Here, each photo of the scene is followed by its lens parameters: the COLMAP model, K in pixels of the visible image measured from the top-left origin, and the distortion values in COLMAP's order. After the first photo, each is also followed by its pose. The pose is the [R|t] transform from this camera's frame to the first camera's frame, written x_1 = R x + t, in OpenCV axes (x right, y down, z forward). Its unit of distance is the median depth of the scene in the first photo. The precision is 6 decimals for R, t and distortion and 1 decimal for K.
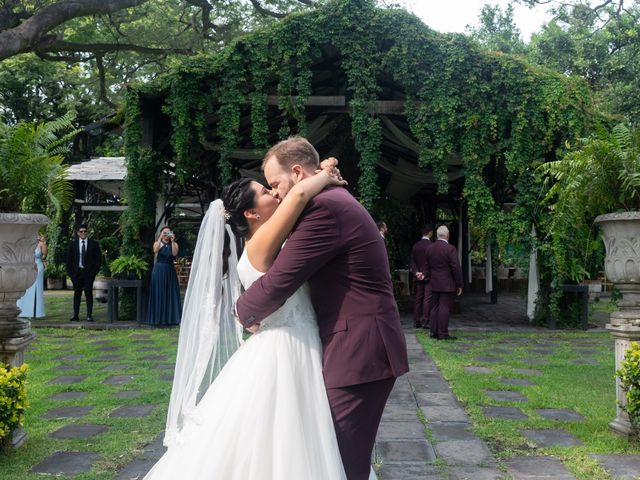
lens RADIAL K [[923.9, 0, 320.0], [0, 923.9, 240.0], [0, 0, 1]] dist [-0.047622, 0.020626]
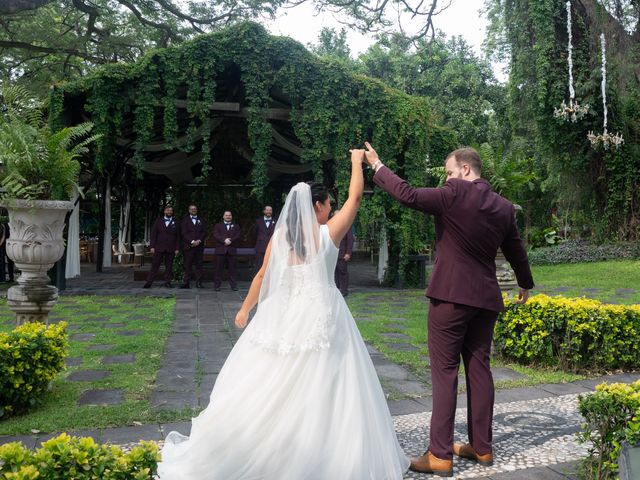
lens RADIAL K [[923.9, 0, 320.0], [0, 923.9, 240.0], [0, 0, 1]] dist [-0.047622, 0.020626]
pose [[0.948177, -0.003523, 0.317722, -0.270841], [-0.005392, 0.999616, 0.027175, -0.008122], [-0.317696, -0.027480, 0.947794, -0.210497]]
